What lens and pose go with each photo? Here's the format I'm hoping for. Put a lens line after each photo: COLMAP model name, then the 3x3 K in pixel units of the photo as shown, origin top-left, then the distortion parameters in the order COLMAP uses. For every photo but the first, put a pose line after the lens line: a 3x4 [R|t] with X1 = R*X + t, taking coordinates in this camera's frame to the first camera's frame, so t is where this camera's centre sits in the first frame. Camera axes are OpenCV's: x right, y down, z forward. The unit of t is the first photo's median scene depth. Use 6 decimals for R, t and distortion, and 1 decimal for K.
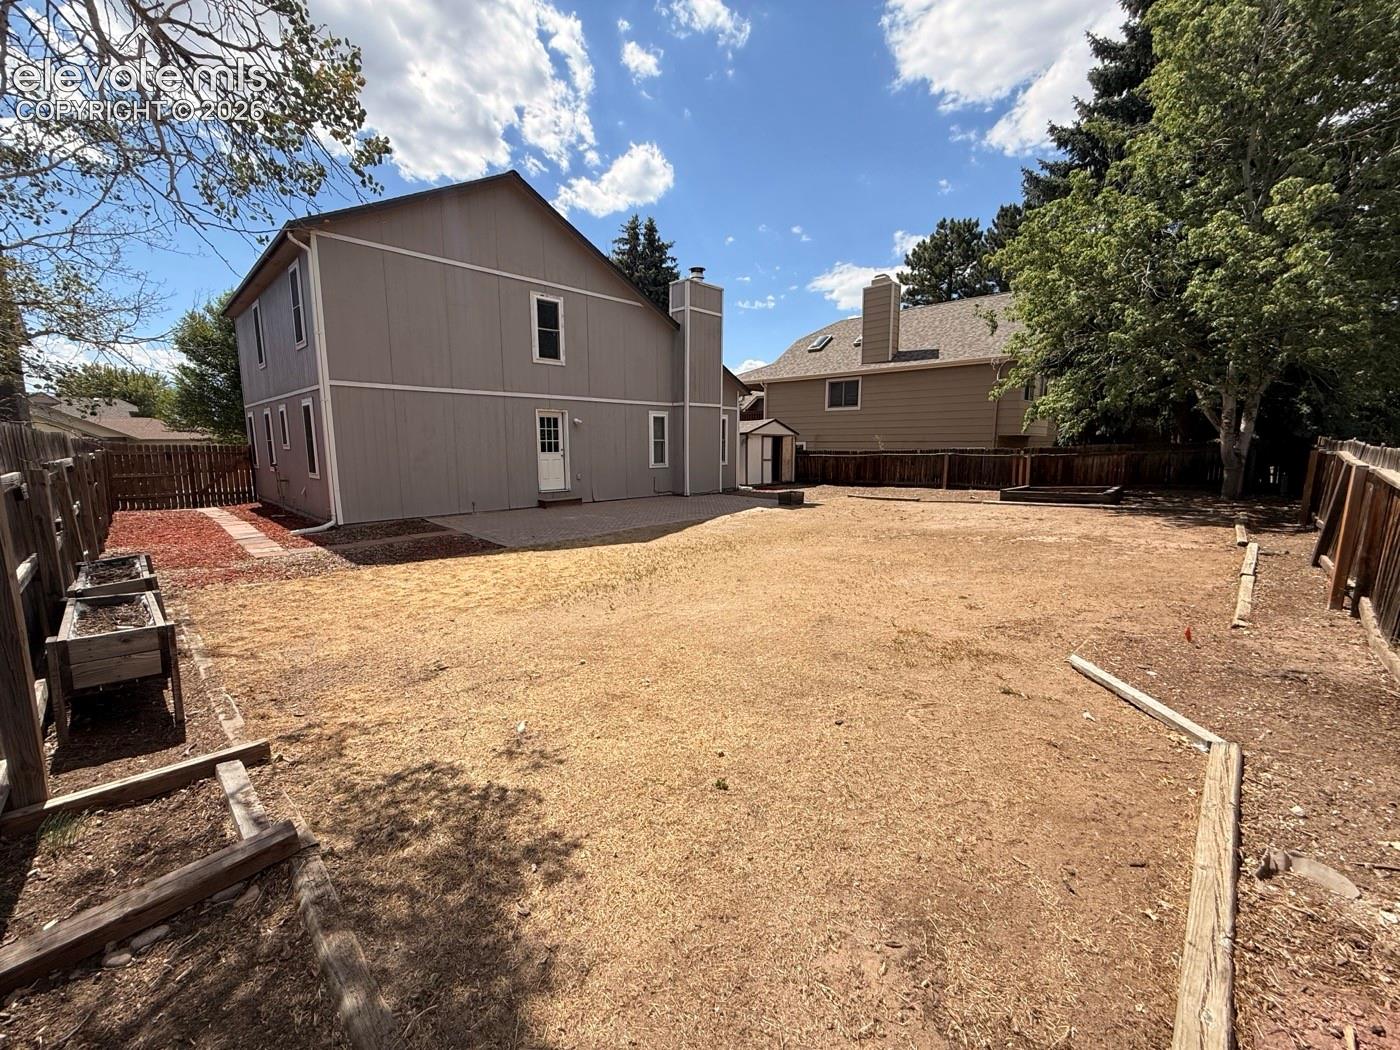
lens RADIAL K [[562.8, 0, 696.6], [0, 562.8, 525.2], [0, 0, 1]] dist [0.000246, -0.000422]
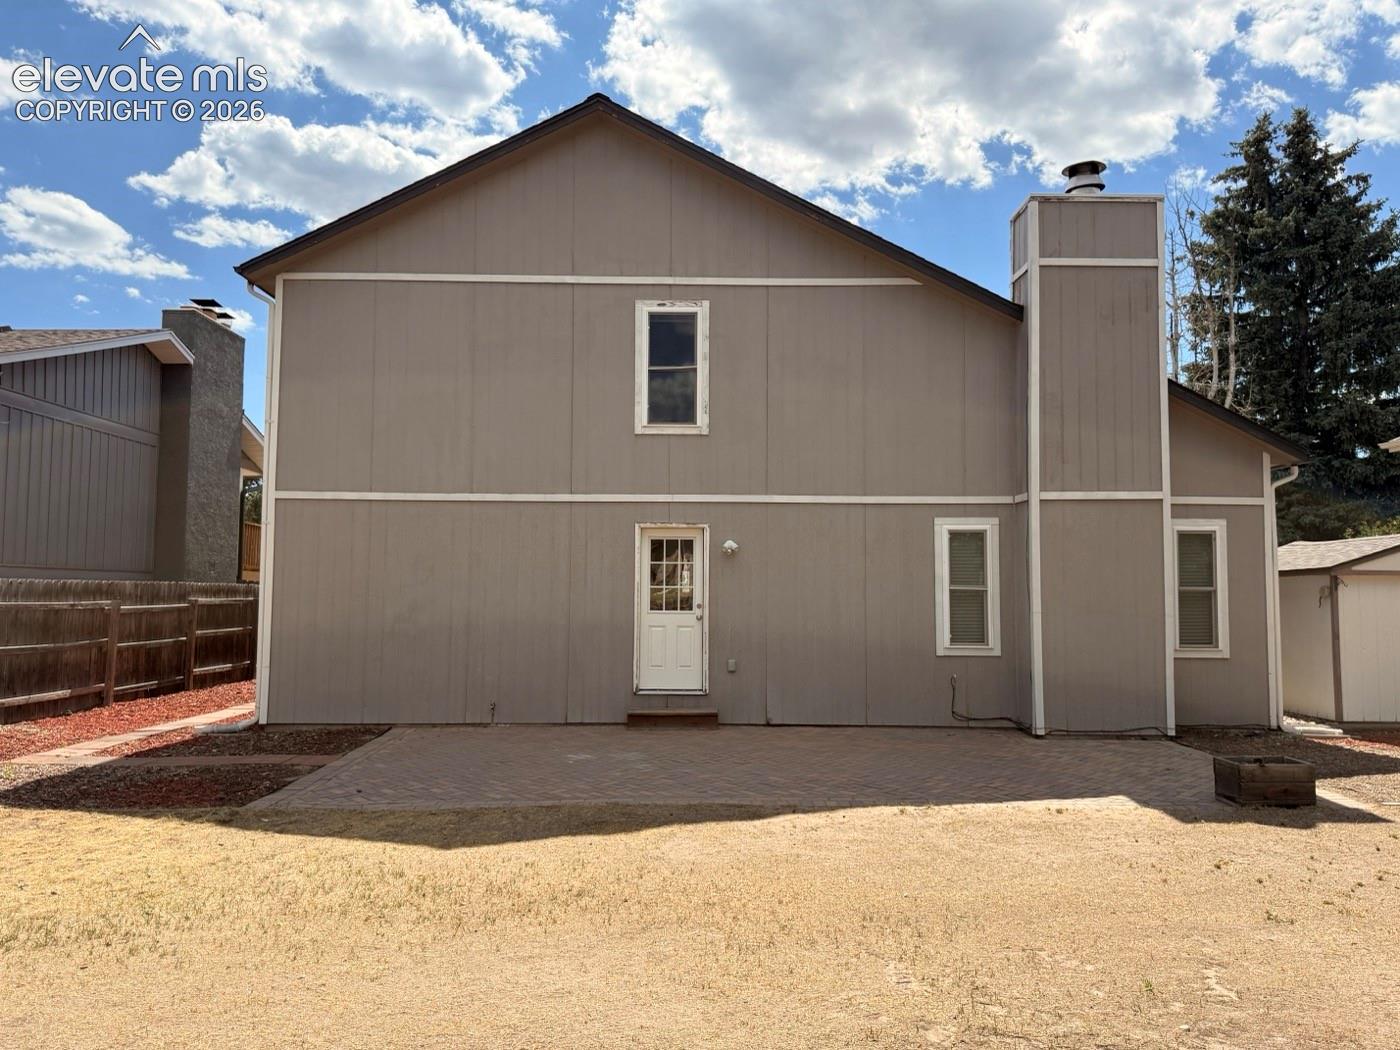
lens RADIAL K [[1010.9, 0, 702.7], [0, 1010.9, 524.5], [0, 0, 1]] dist [0.014659, 0.001021]
pose [[0.716295, -0.037847, -0.696771, 0.358555], [-0.109639, 0.980021, -0.165944, -0.061274], [0.689131, 0.195259, 0.697835, 0.398528]]
